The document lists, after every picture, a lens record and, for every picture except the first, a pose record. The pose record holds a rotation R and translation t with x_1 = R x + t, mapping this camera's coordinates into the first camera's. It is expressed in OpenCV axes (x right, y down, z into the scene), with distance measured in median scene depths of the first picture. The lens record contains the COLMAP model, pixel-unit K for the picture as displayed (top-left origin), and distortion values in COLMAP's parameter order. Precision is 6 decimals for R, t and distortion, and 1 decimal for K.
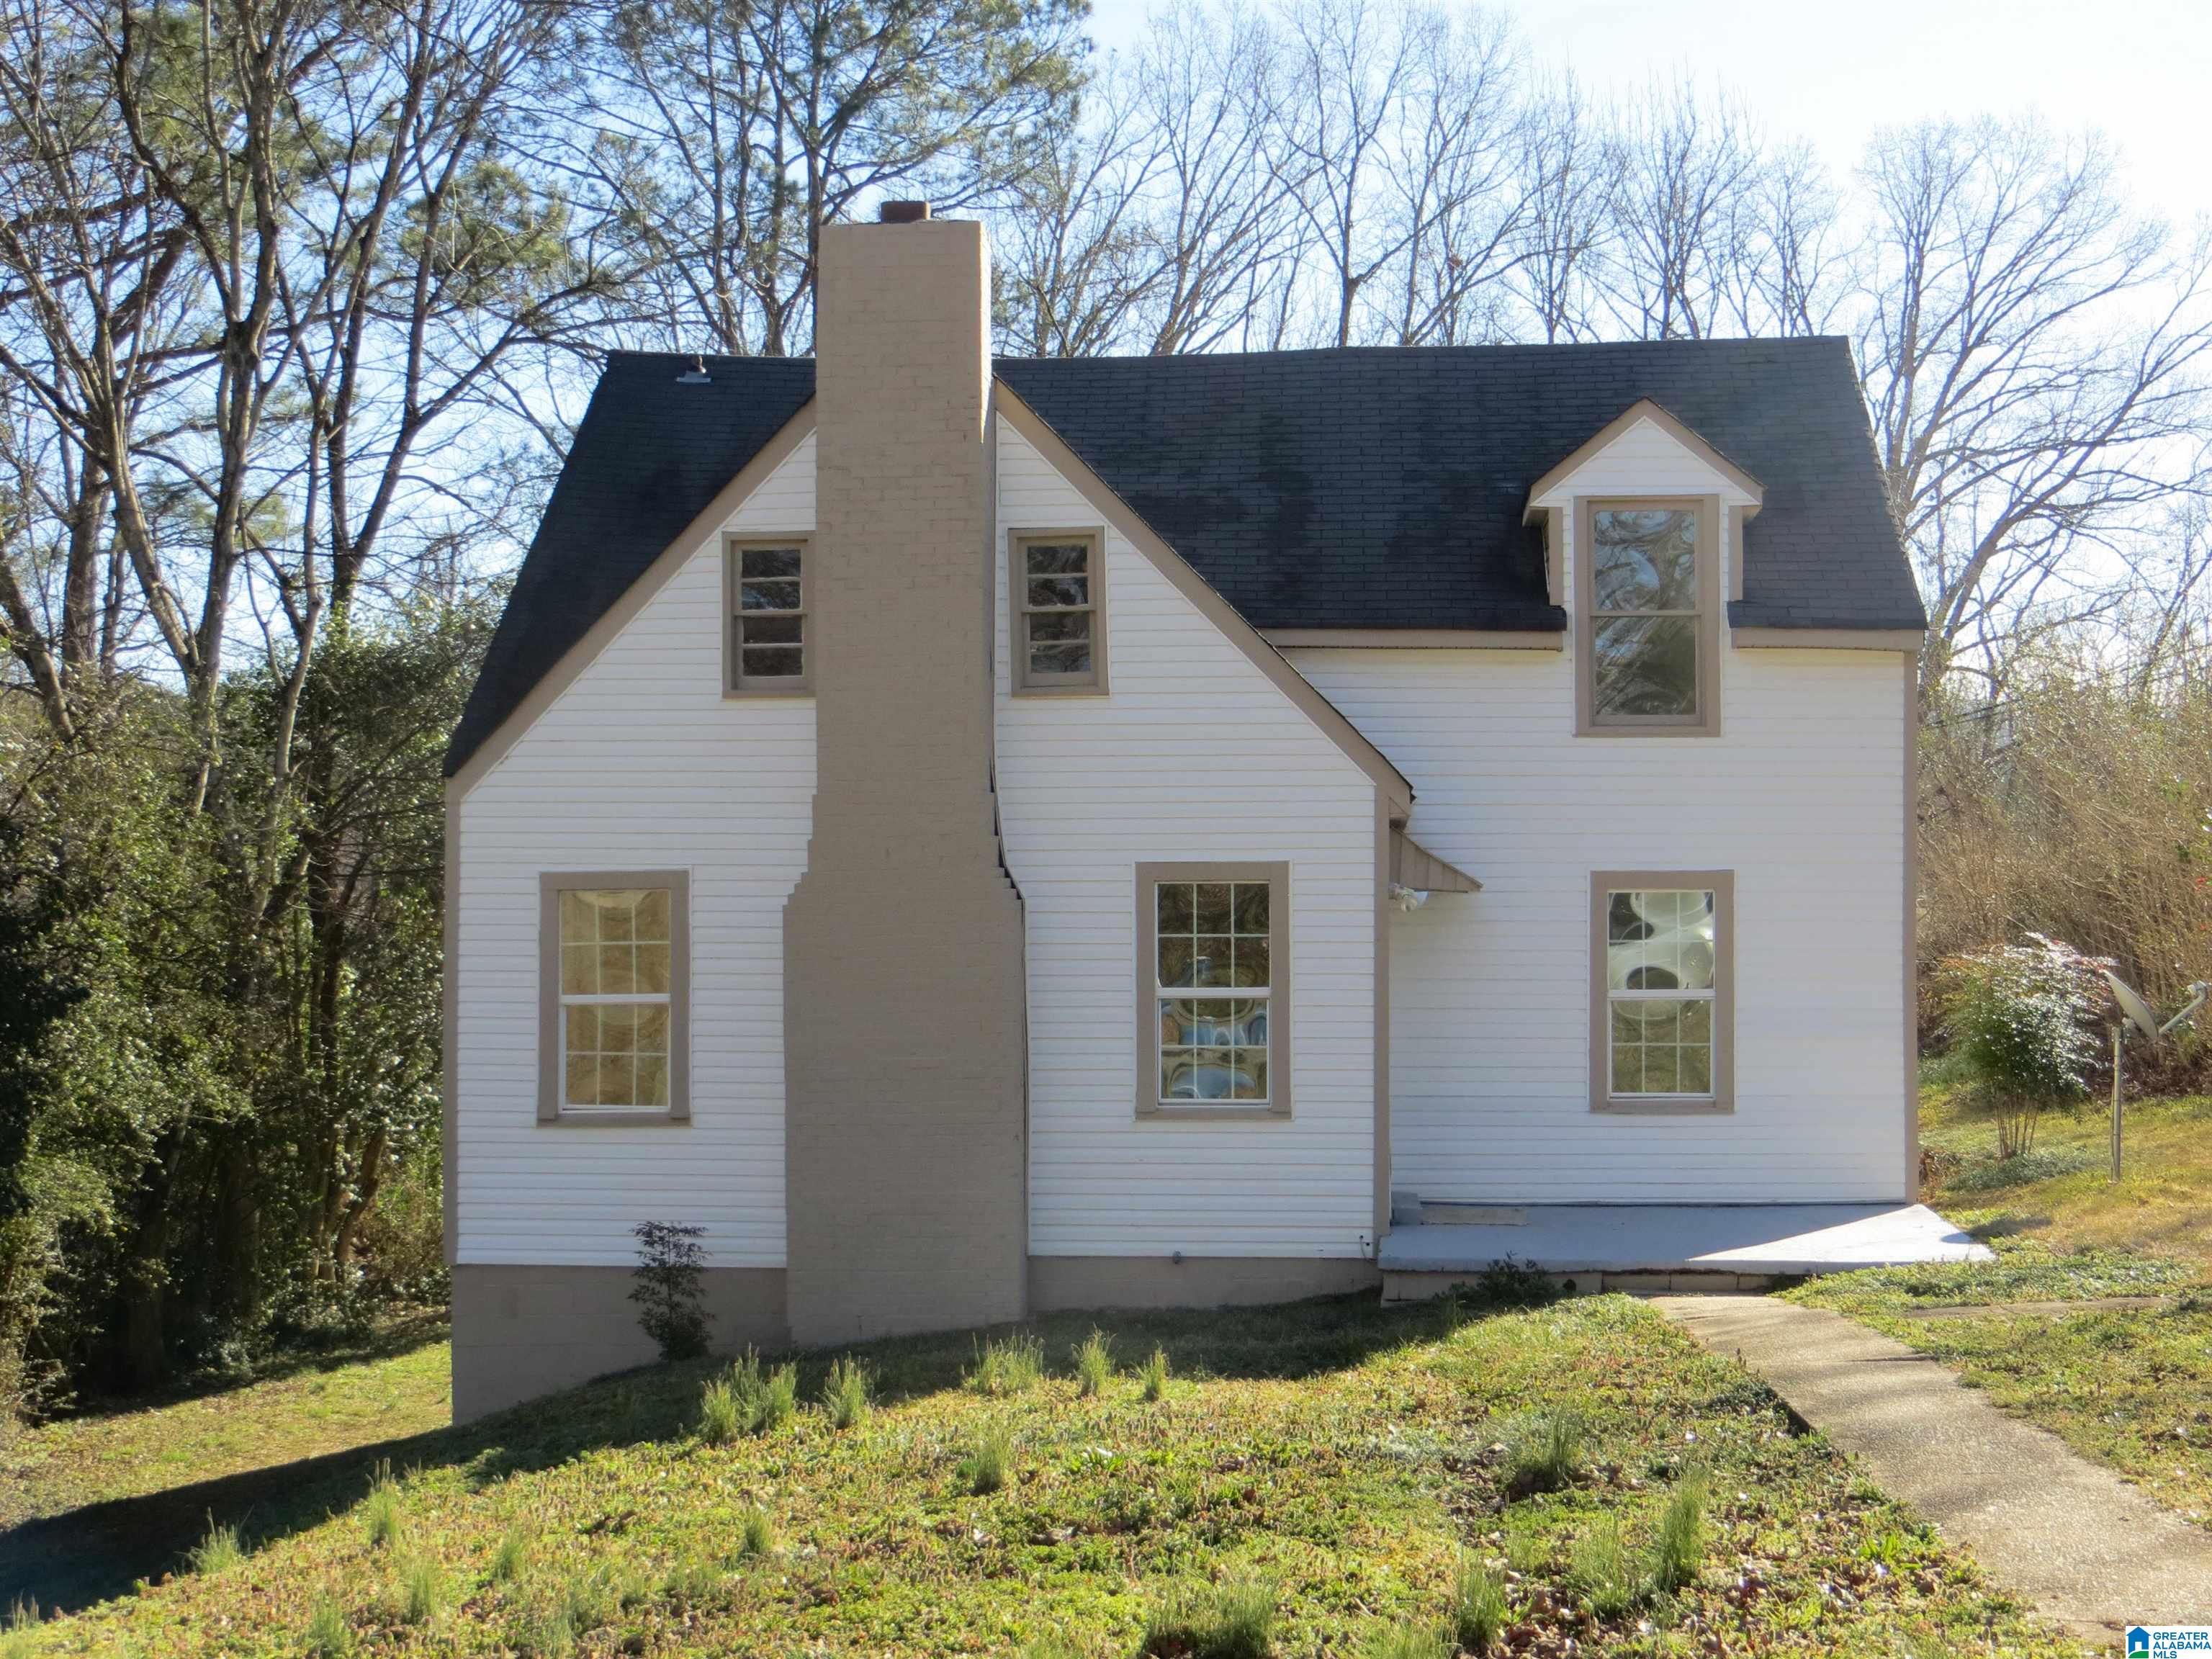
lens RADIAL K [[3367.9, 0, 1106.0], [0, 3367.9, 829.5], [0, 0, 1]] dist [-0.028235, -0.117800]
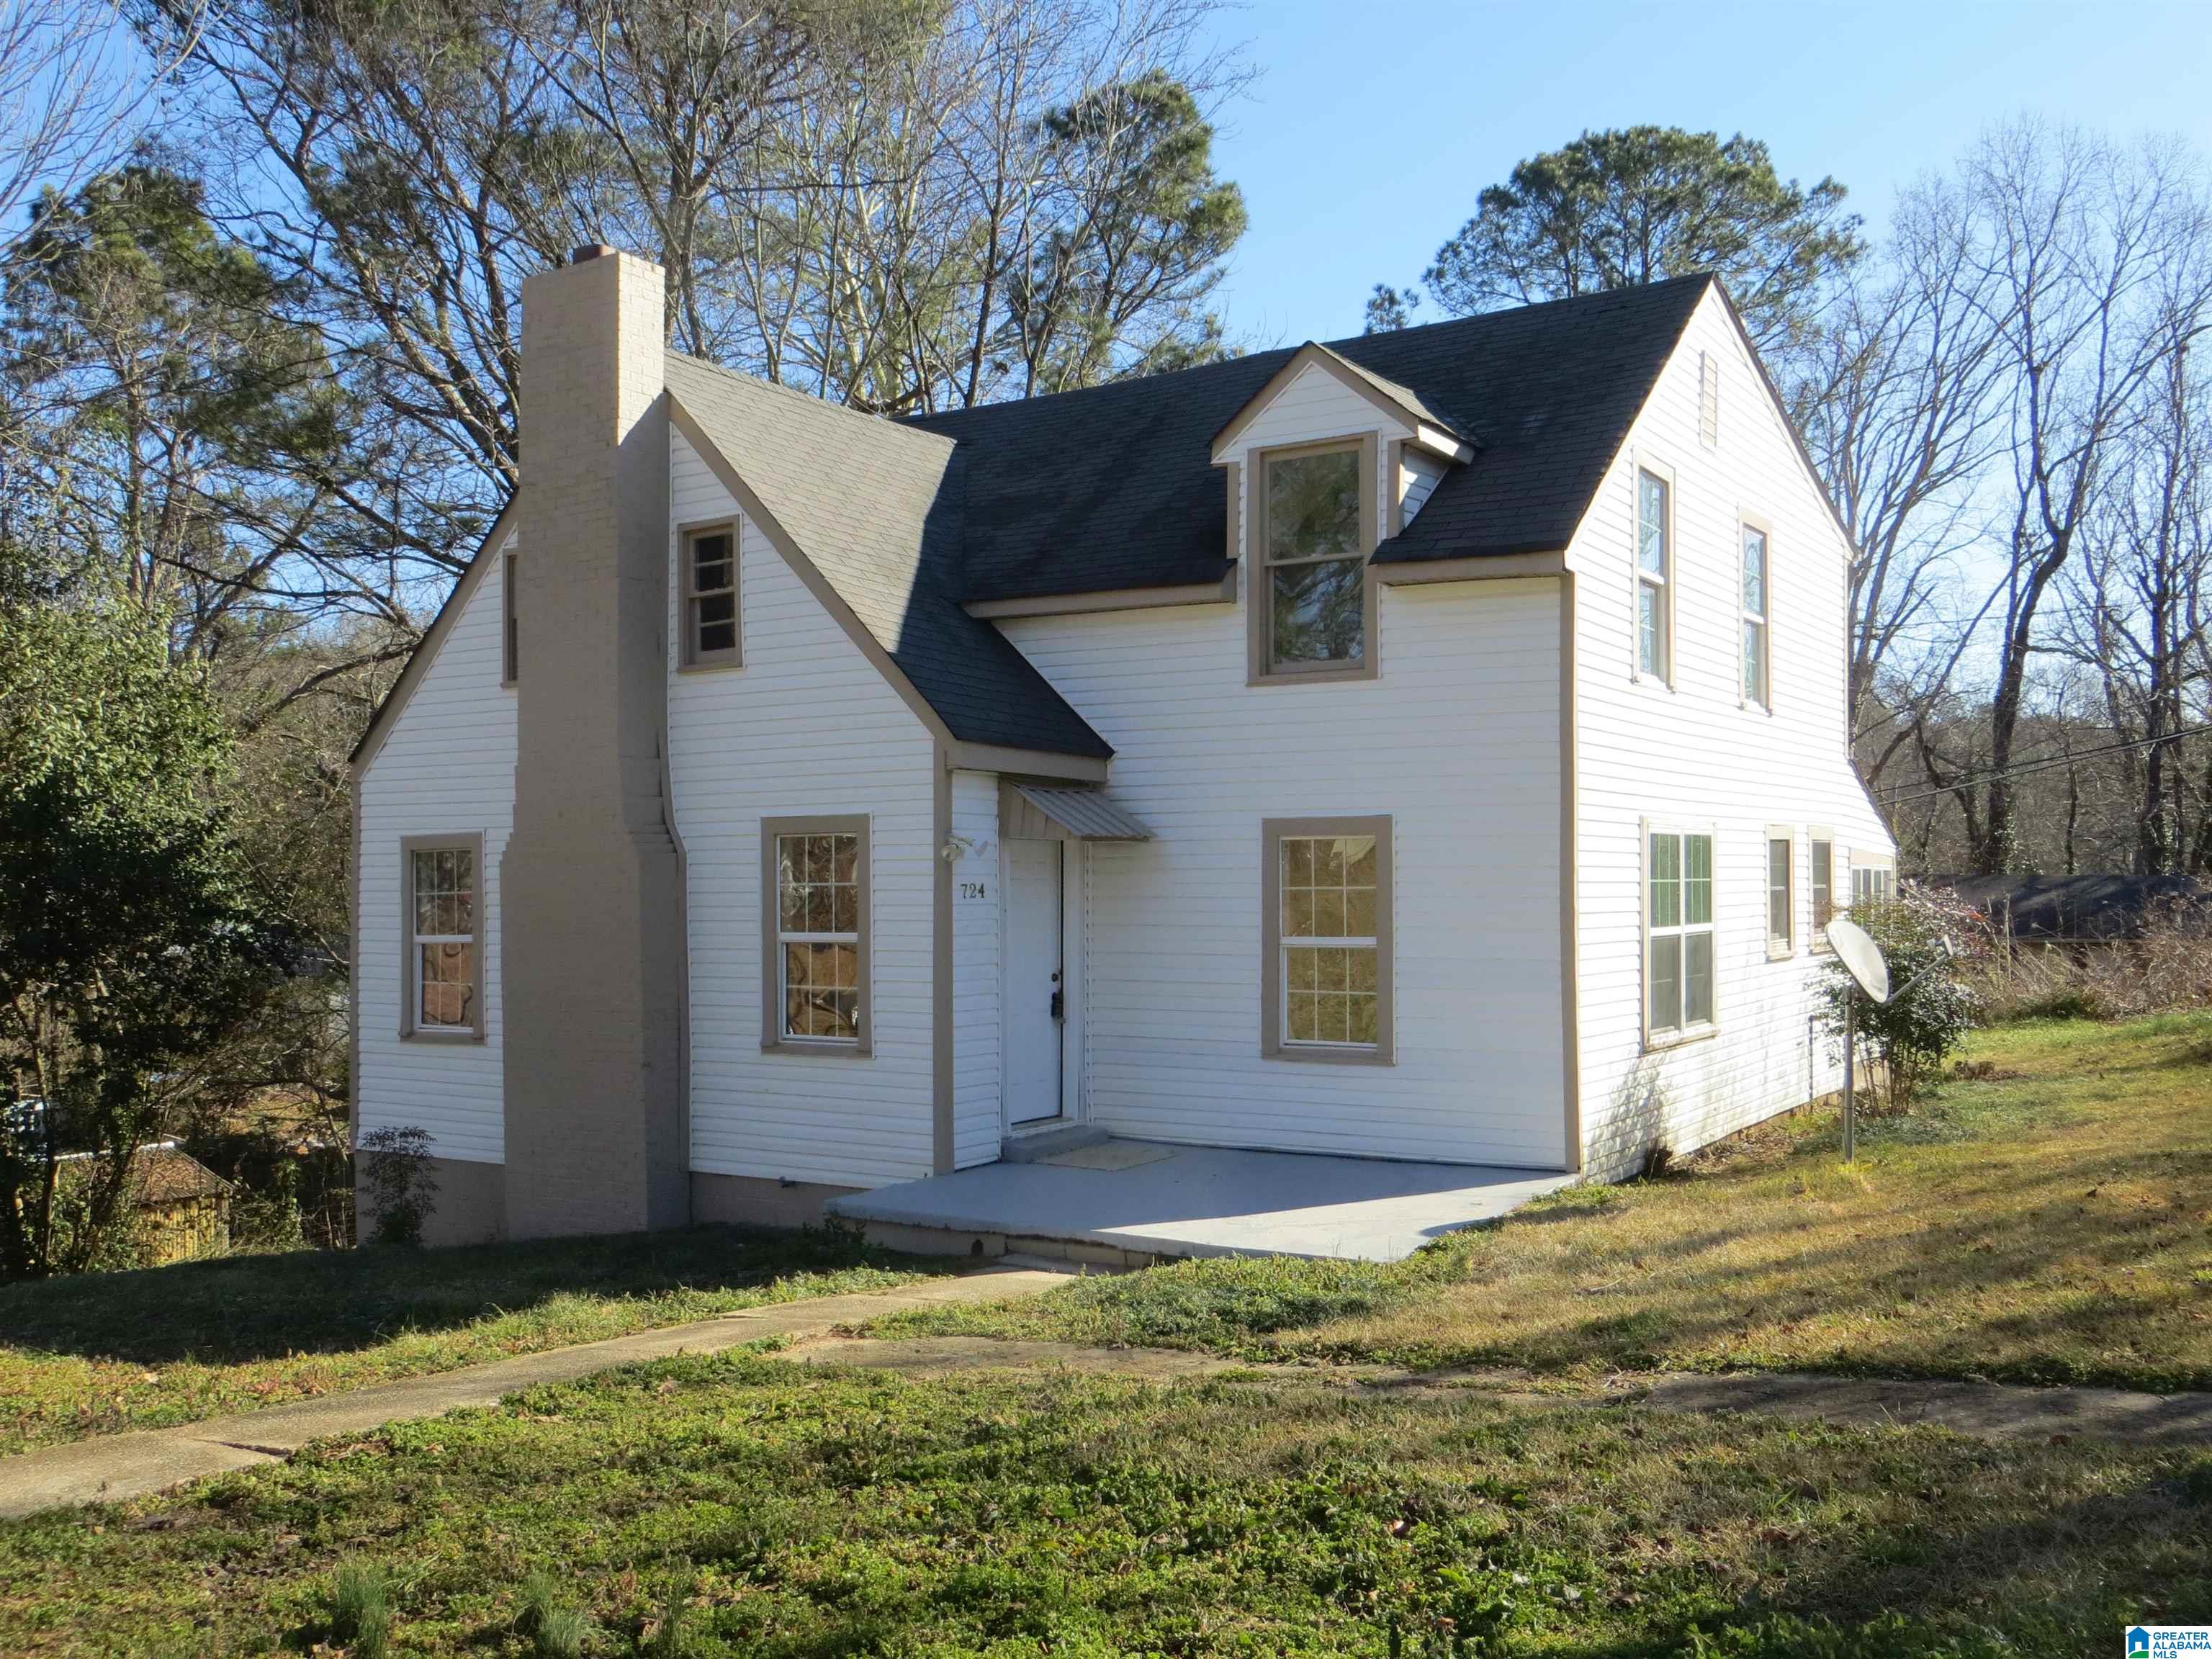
lens RADIAL K [[2003.0, 0, 1063.4], [0, 2003.0, 827.0], [0, 0, 1]] dist [0.002426, -0.000460]
pose [[0.865052, -0.015960, -0.501428, 0.395901], [0.019234, 0.999814, 0.001359, 0.012914], [0.501313, -0.010820, 0.865198, 0.452702]]
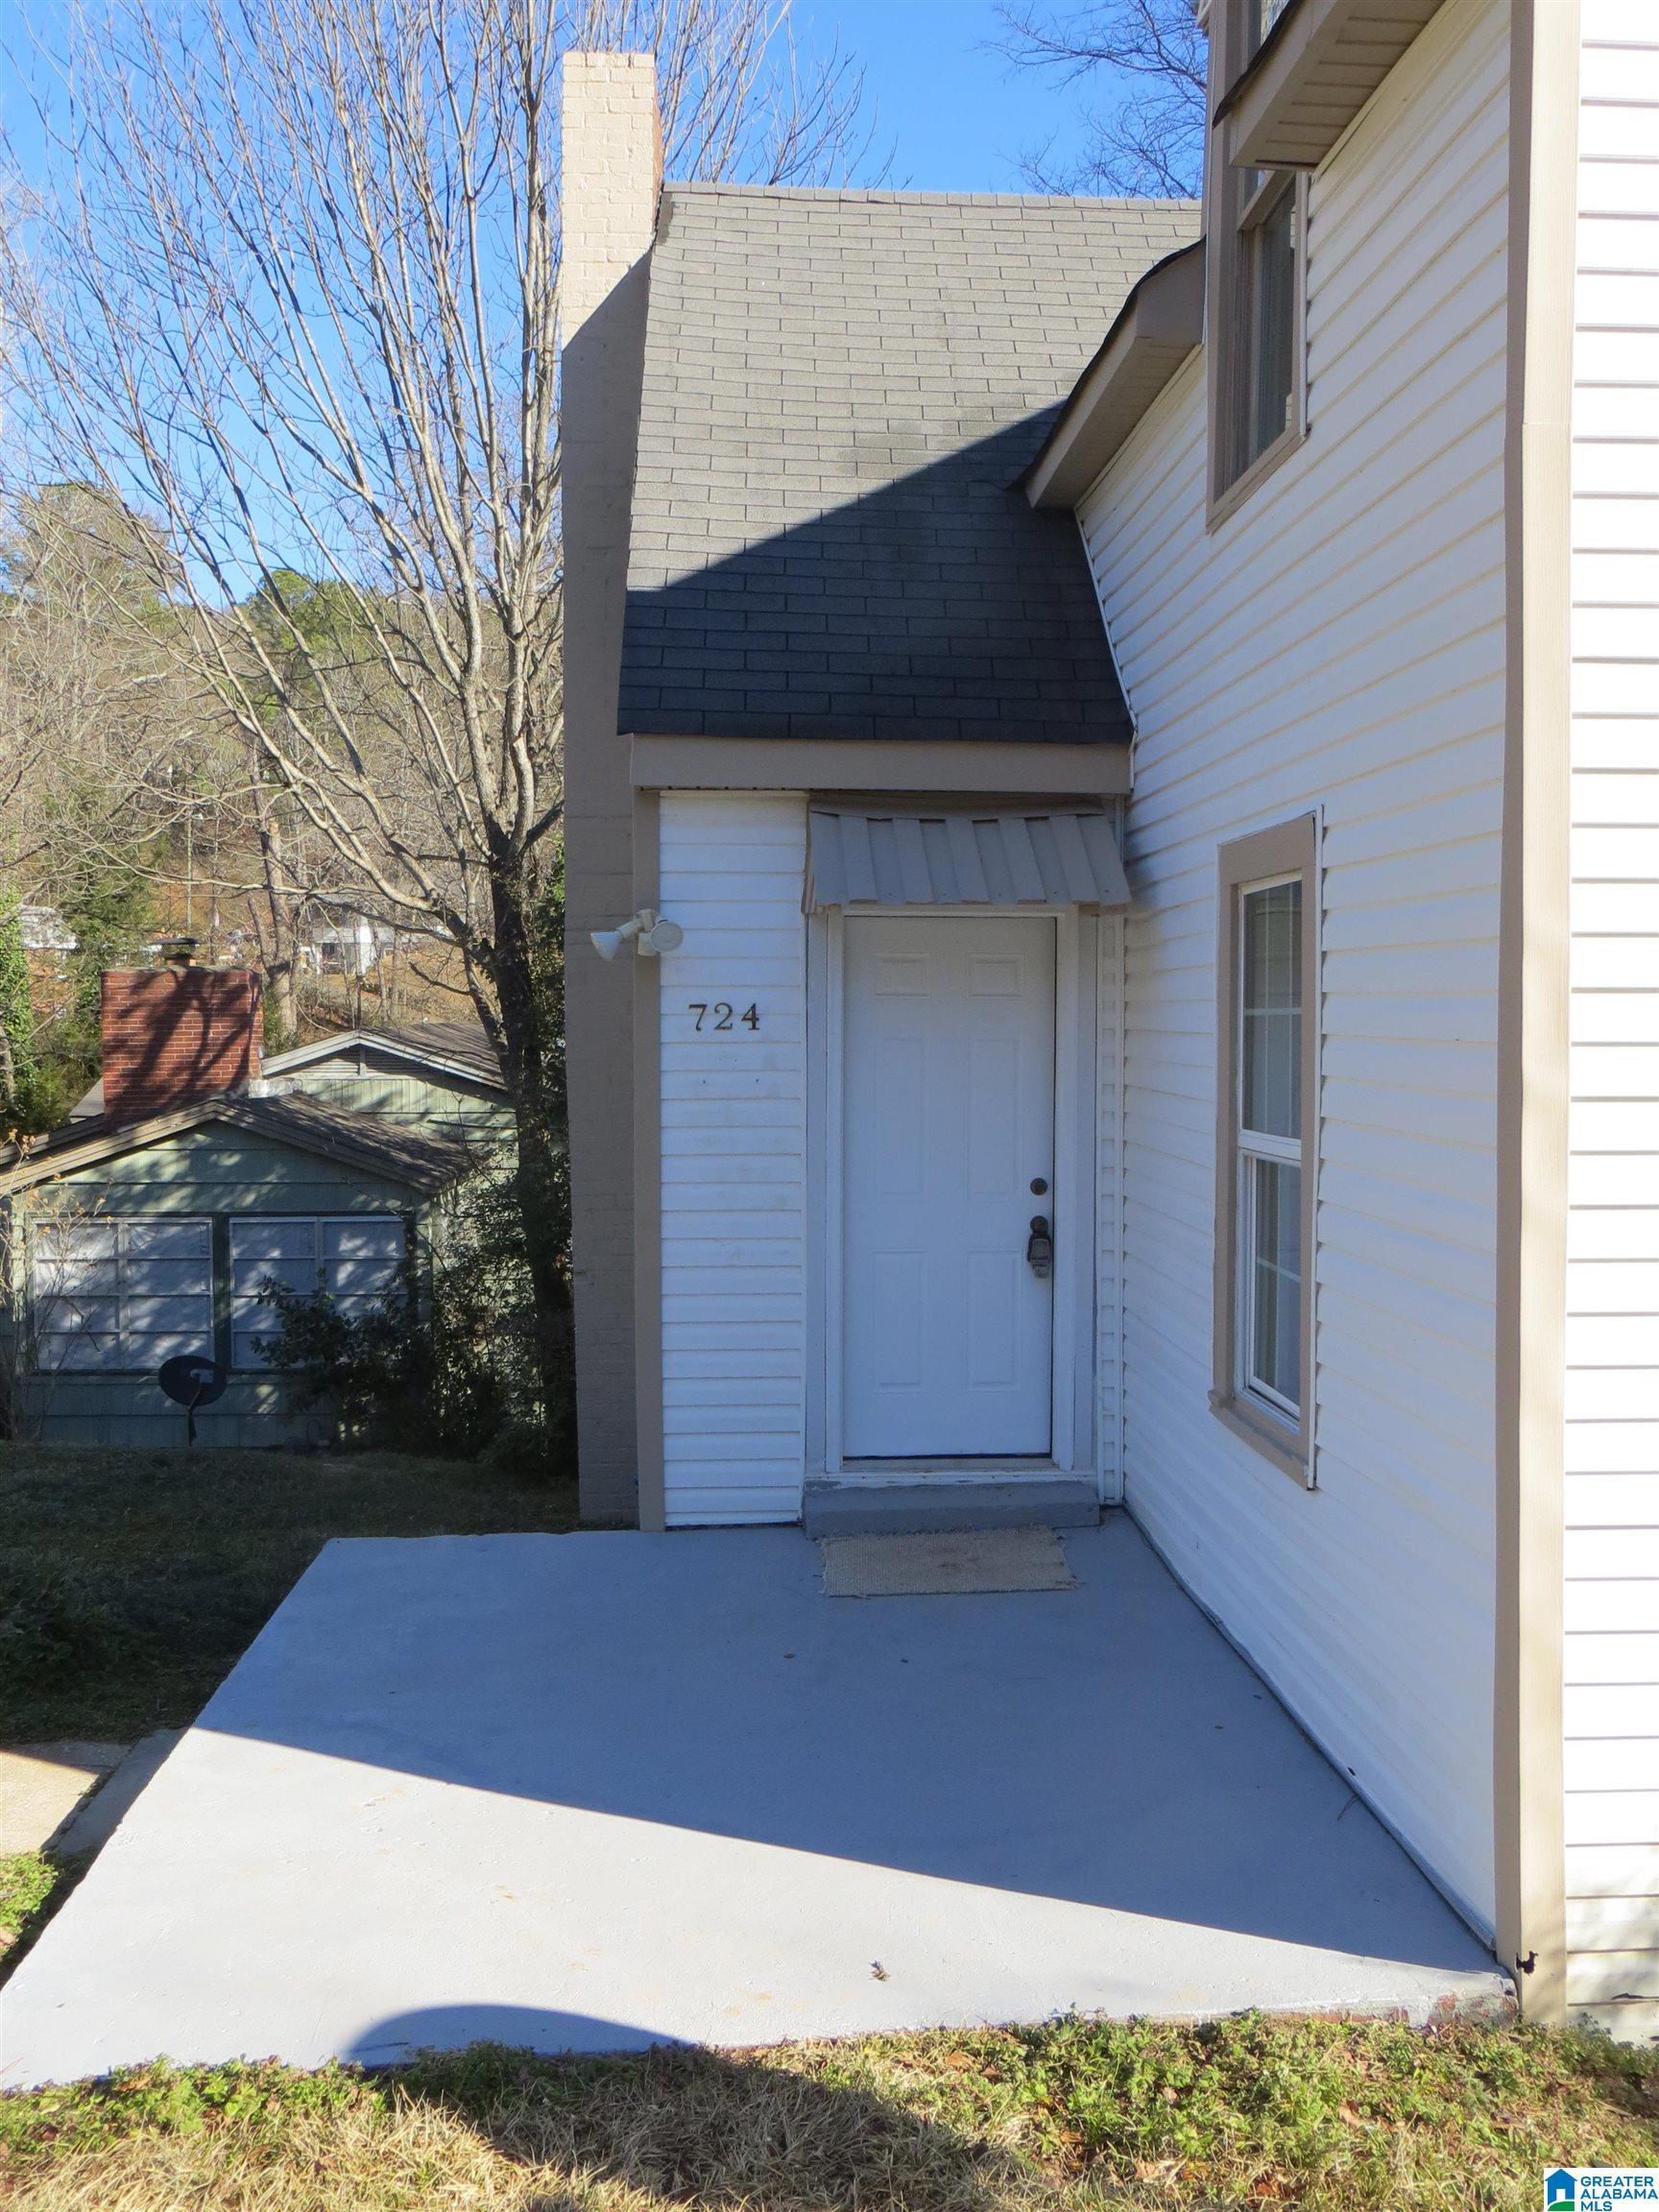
lens RADIAL K [[2003.0, 0, 829.5], [0, 2003.0, 1106.0], [0, 0, 1]] dist [0.002426, -0.000460]
pose [[0.106928, 0.044550, -0.993268, 0.392598], [0.035605, 0.998183, 0.048603, 0.031141], [0.993629, -0.040562, 0.105148, 0.928633]]
